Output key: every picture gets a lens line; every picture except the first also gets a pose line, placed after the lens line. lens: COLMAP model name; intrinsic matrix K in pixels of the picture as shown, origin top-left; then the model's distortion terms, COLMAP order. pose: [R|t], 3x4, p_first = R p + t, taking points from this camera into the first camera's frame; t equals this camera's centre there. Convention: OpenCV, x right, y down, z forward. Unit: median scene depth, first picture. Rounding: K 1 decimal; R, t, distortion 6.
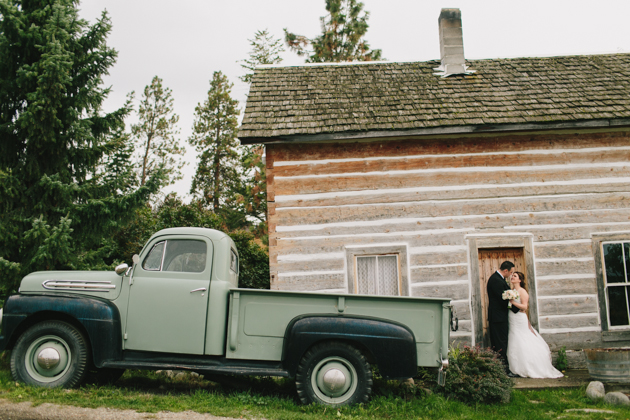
lens RADIAL K [[603.4, 0, 315.0], [0, 603.4, 210.0], [0, 0, 1]] dist [-0.109364, 0.118994]
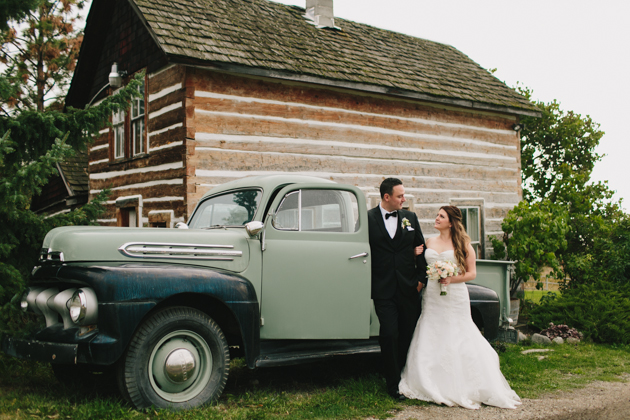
lens RADIAL K [[603.4, 0, 315.0], [0, 603.4, 210.0], [0, 0, 1]] dist [-0.109364, 0.118994]
pose [[0.781485, 0.039894, 0.622648, -0.449801], [-0.098804, 0.993274, 0.060369, 0.016566], [-0.616051, -0.108698, 0.780170, 0.249986]]
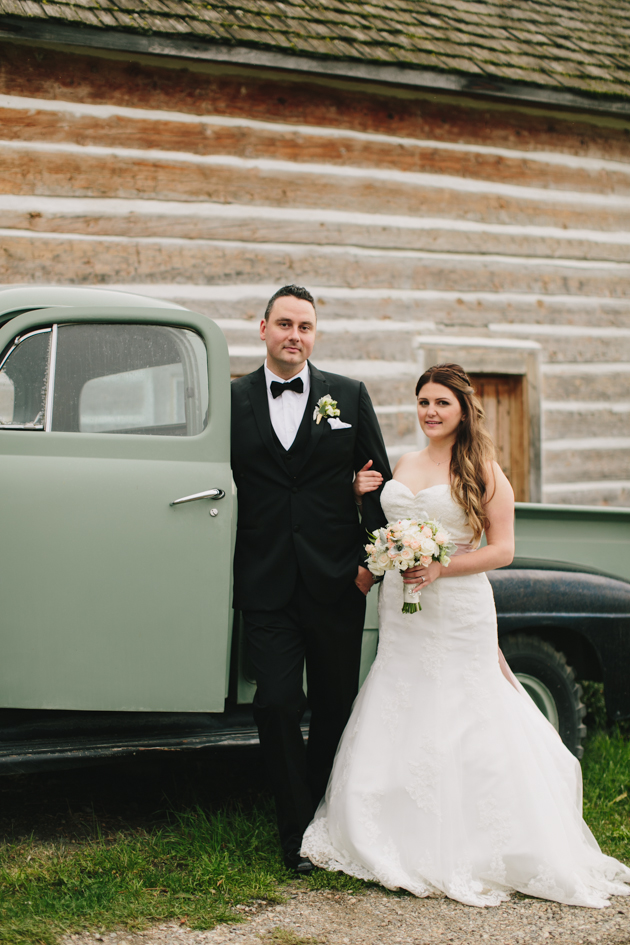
lens RADIAL K [[1369.2, 0, 315.0], [0, 1369.2, 472.5], [0, 0, 1]] dist [-0.196244, 0.486897]
pose [[0.836911, 0.002311, 0.547334, -0.320526], [-0.090242, 0.986888, 0.133819, 0.012966], [-0.539848, -0.161387, 0.826146, 0.239918]]
